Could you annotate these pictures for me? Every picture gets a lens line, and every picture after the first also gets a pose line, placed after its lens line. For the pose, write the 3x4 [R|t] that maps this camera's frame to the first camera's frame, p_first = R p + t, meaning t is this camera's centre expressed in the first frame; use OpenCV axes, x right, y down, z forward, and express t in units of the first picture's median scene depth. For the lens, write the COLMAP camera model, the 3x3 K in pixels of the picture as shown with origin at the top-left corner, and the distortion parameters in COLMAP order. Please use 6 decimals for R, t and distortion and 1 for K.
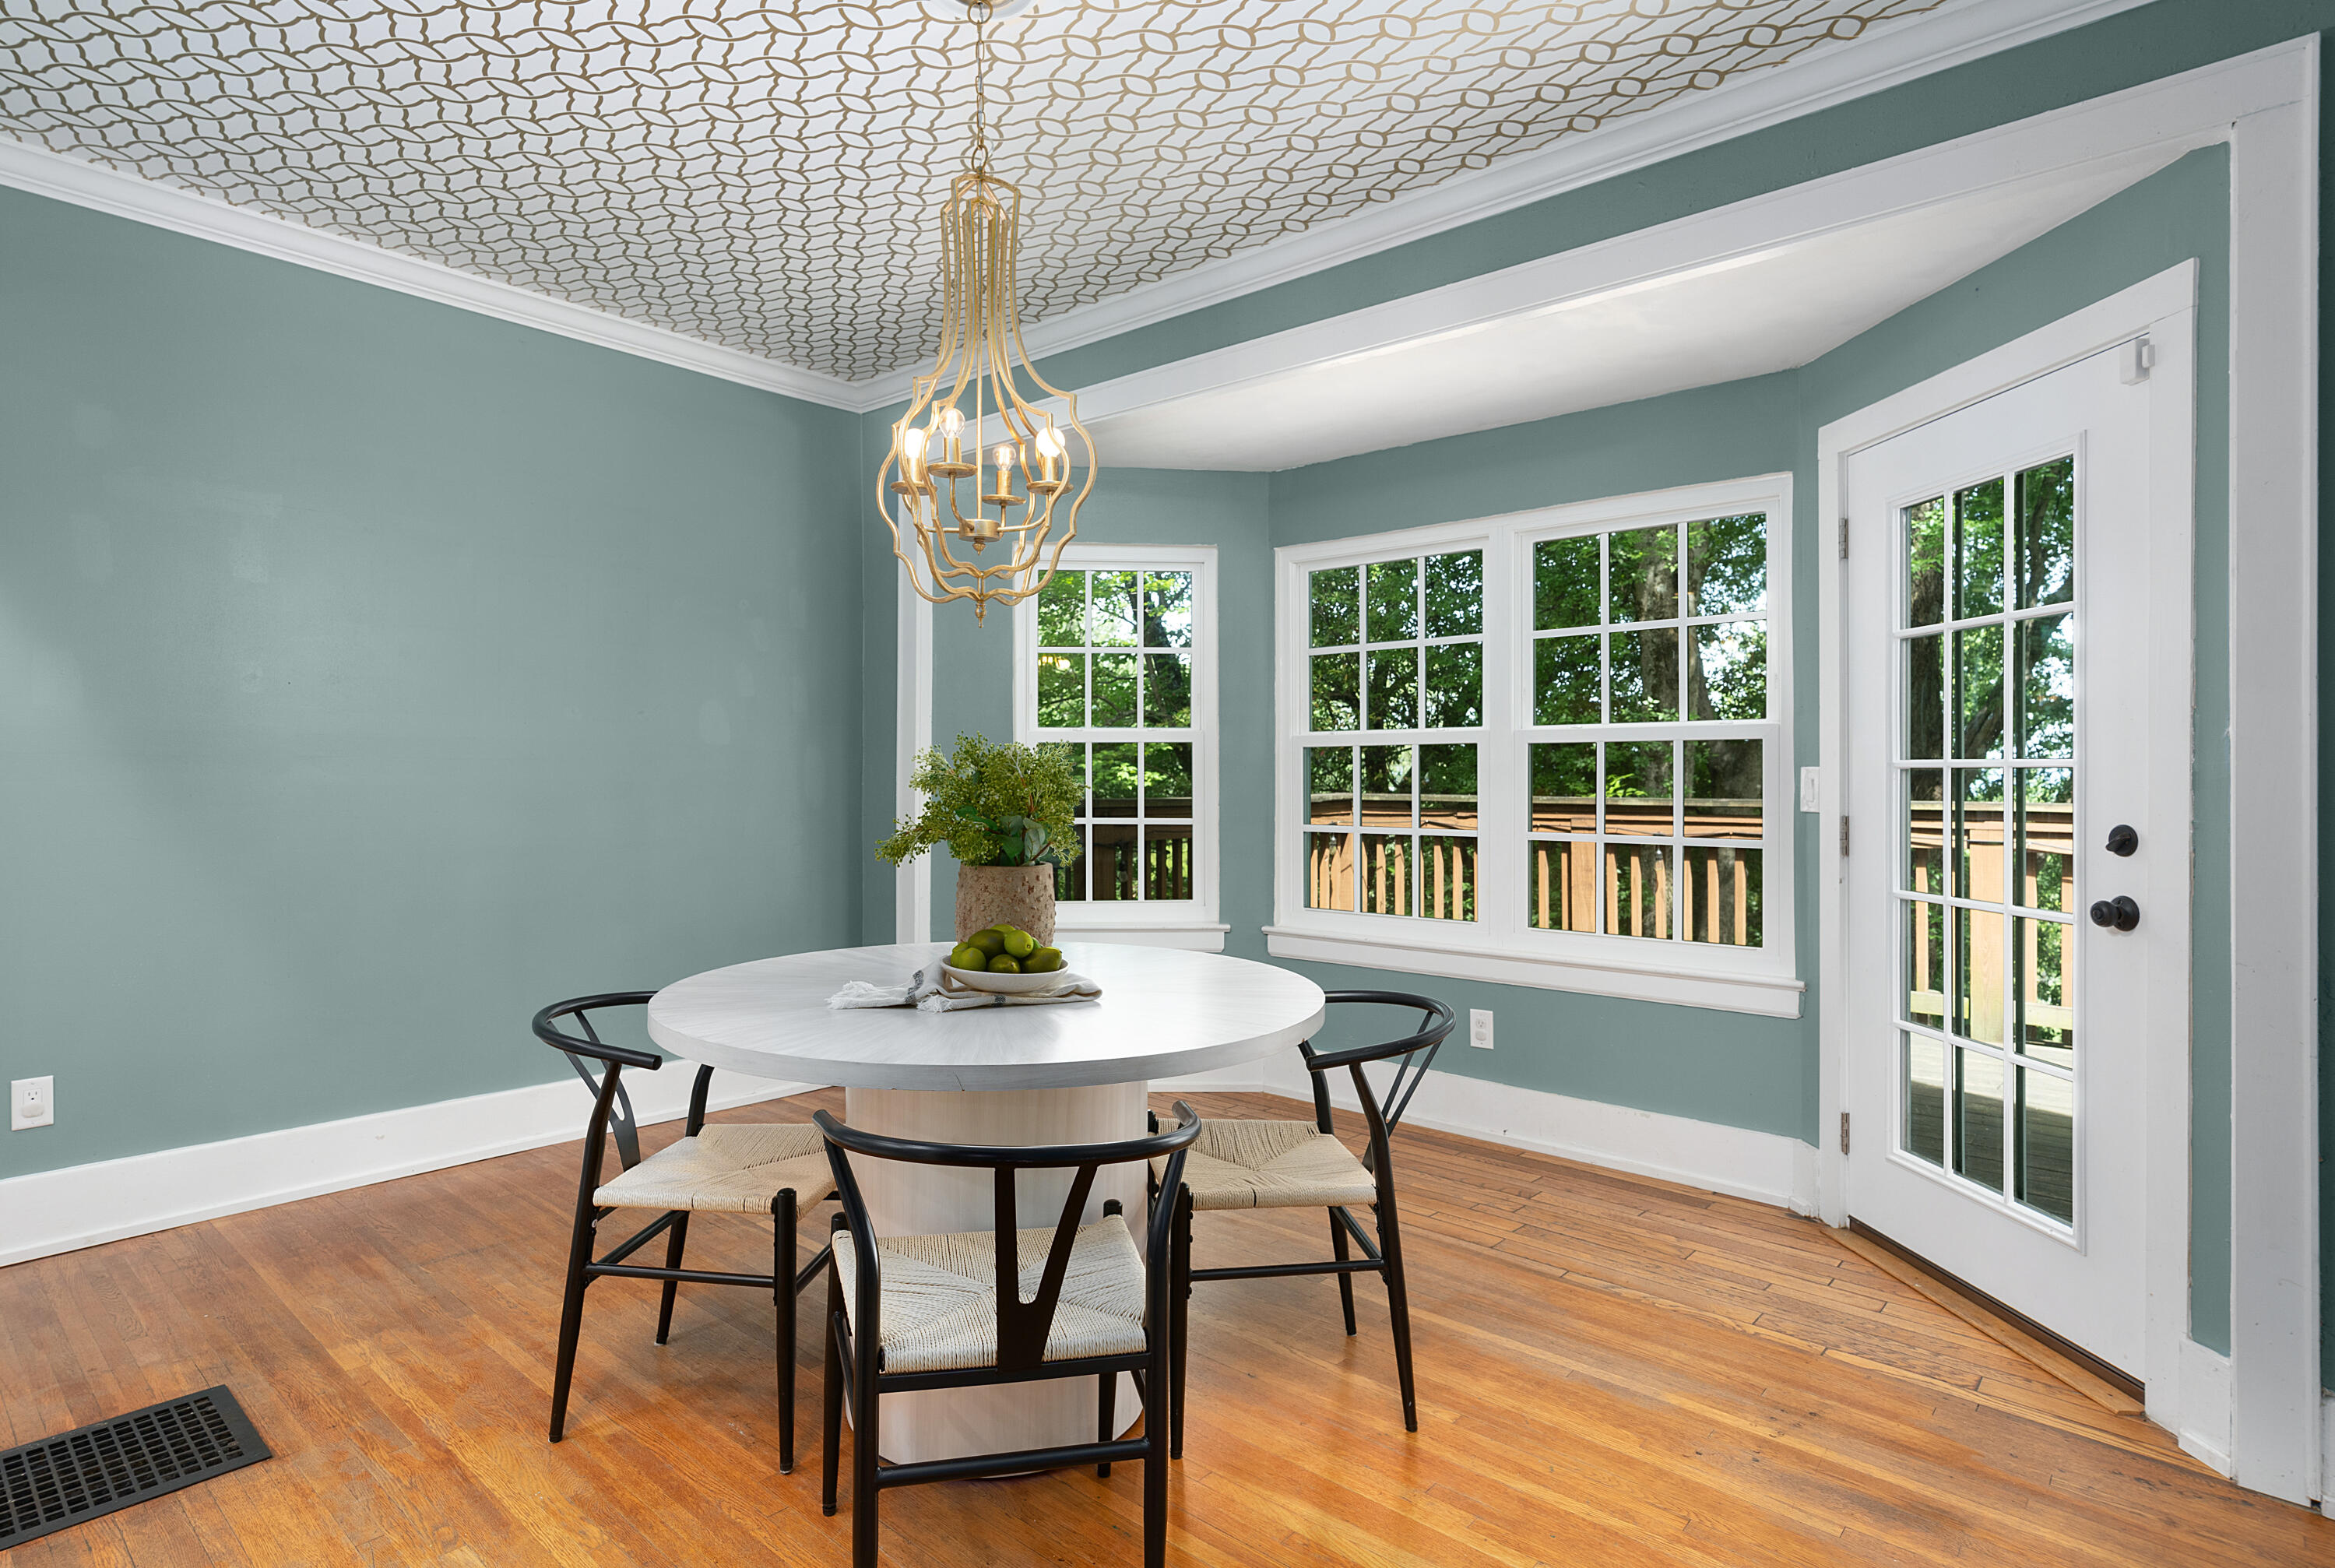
lens RADIAL K [[1209.5, 0, 1168.0], [0, 1209.5, 776.0], [0, 0, 1]] dist [-0.006525, -0.000526]
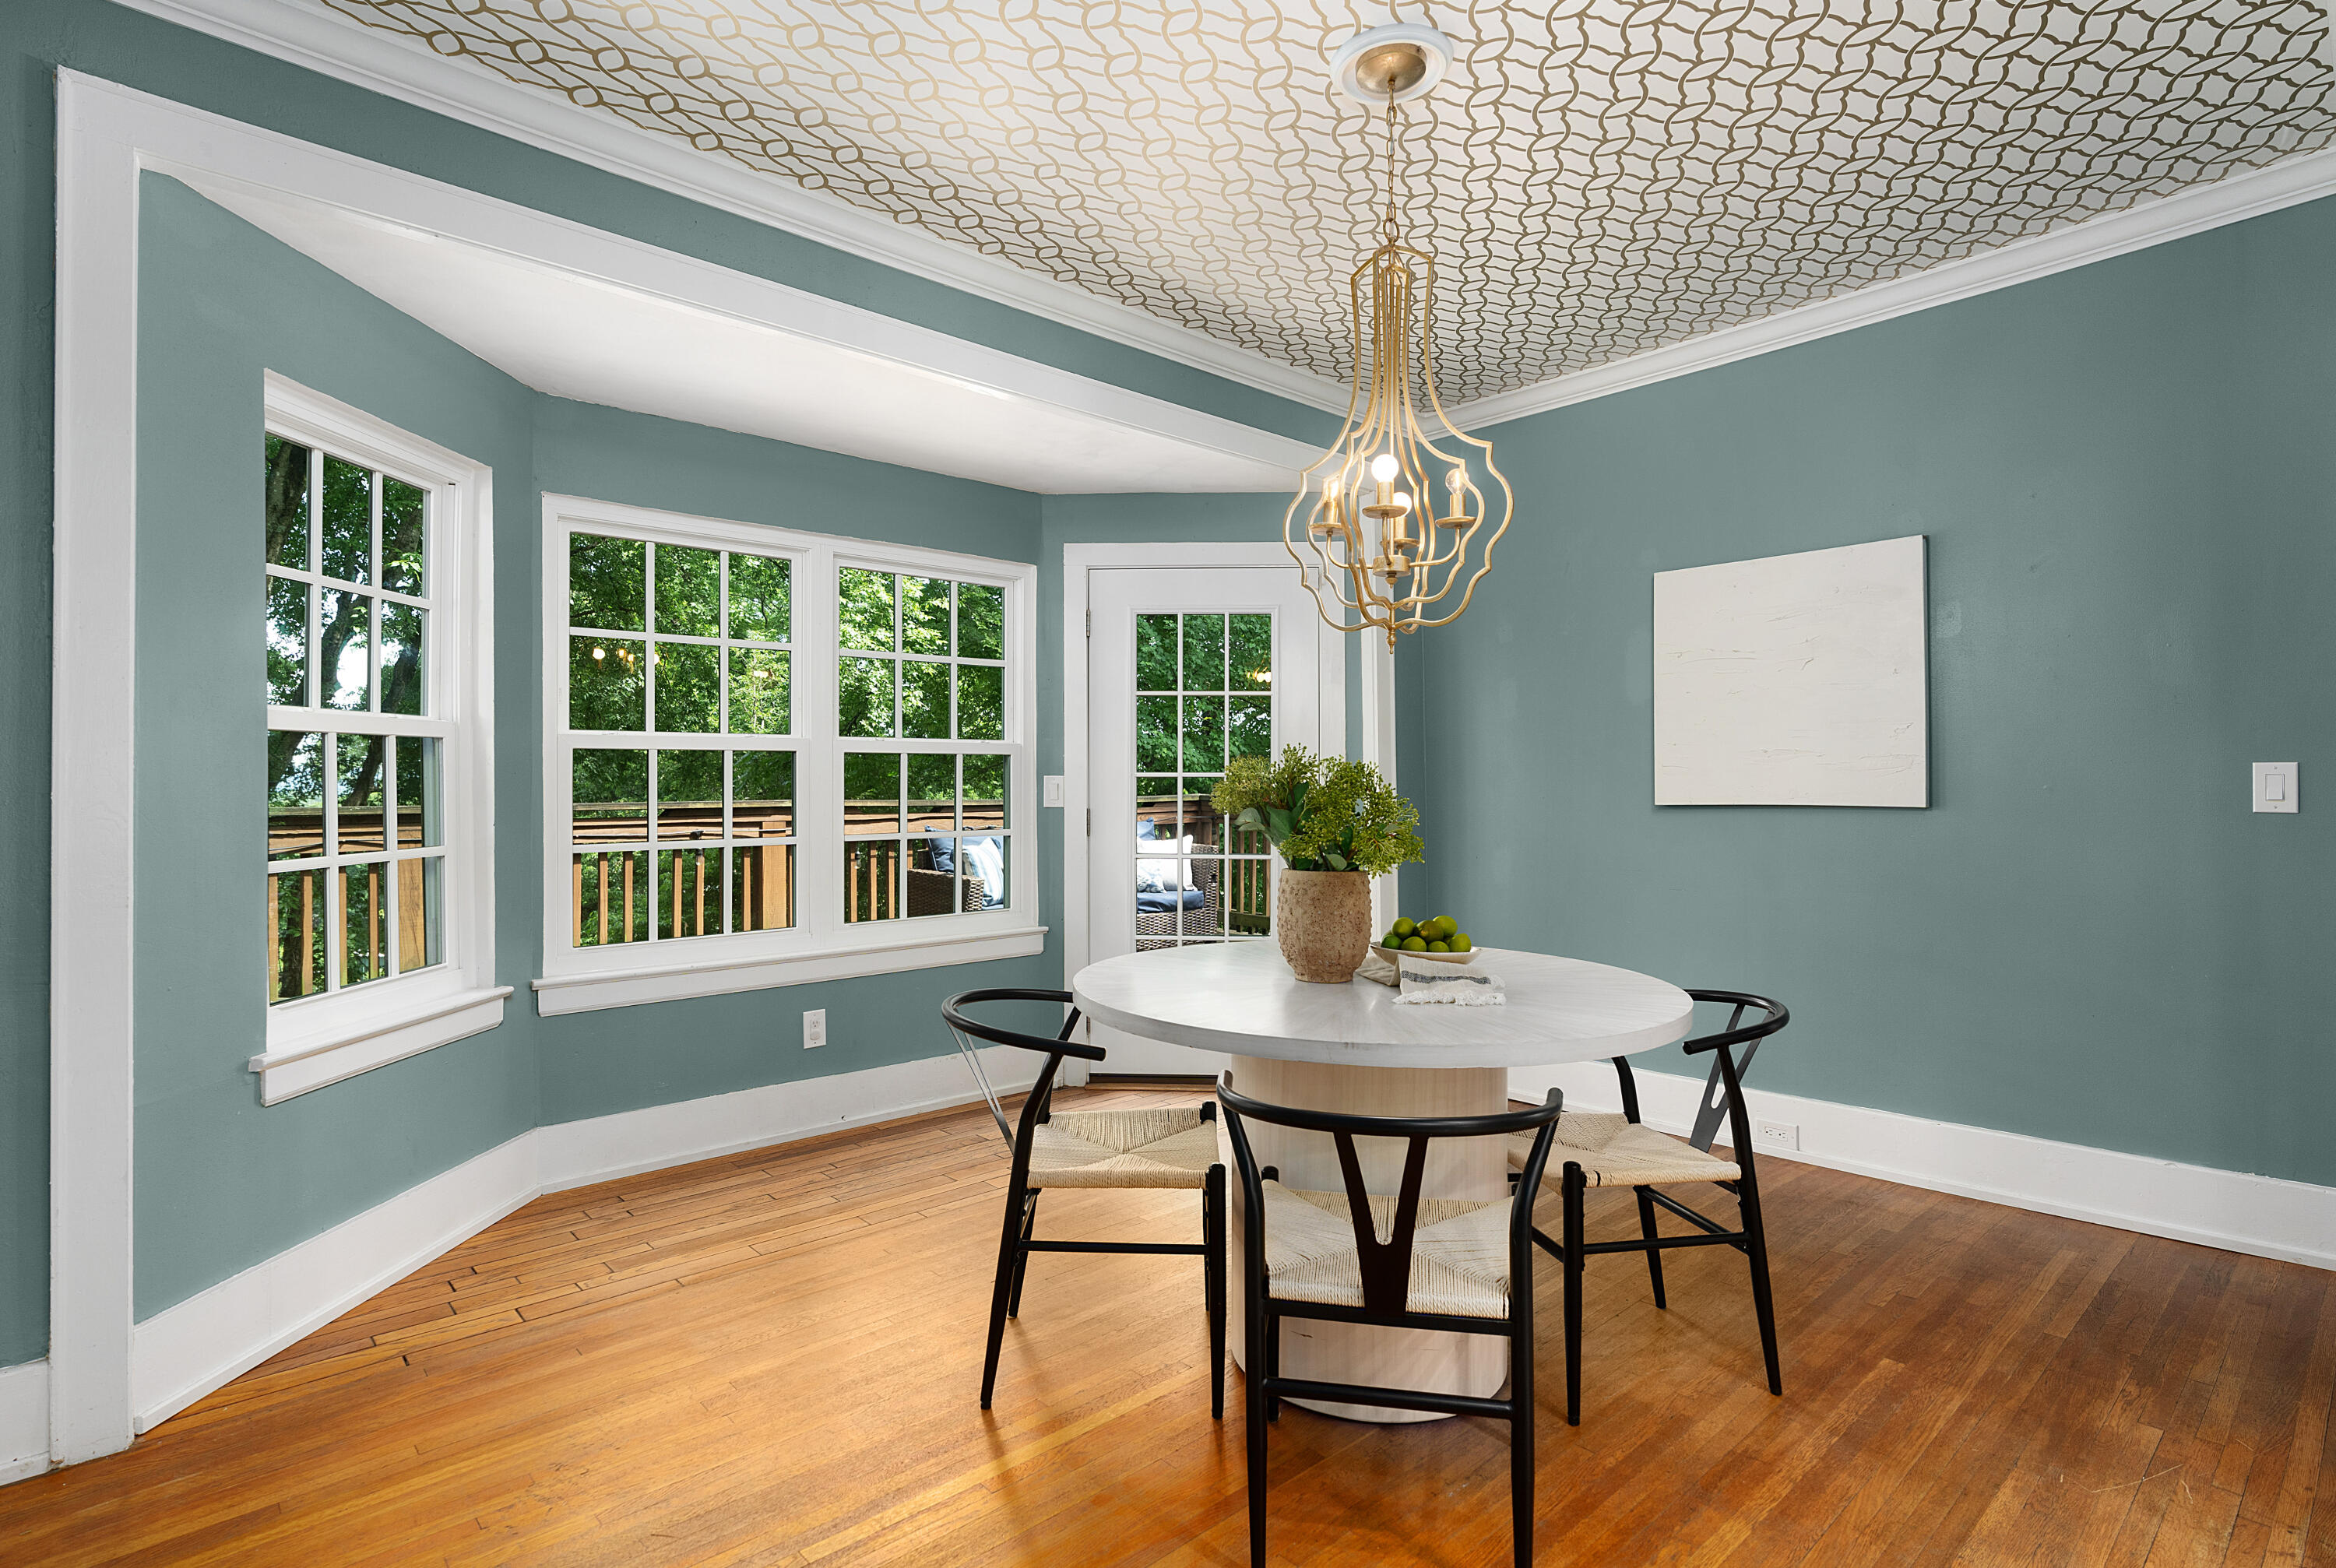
lens RADIAL K [[1151.4, 0, 1168.4], [0, 1151.4, 778.6], [0, 0, 1]] dist [0.006334, 0.000648]
pose [[0.120179, -0.000292, 0.992752, -0.656342], [0.004034, 0.999992, -0.000194, -0.001978], [-0.992744, 0.004029, 0.120179, 0.564601]]
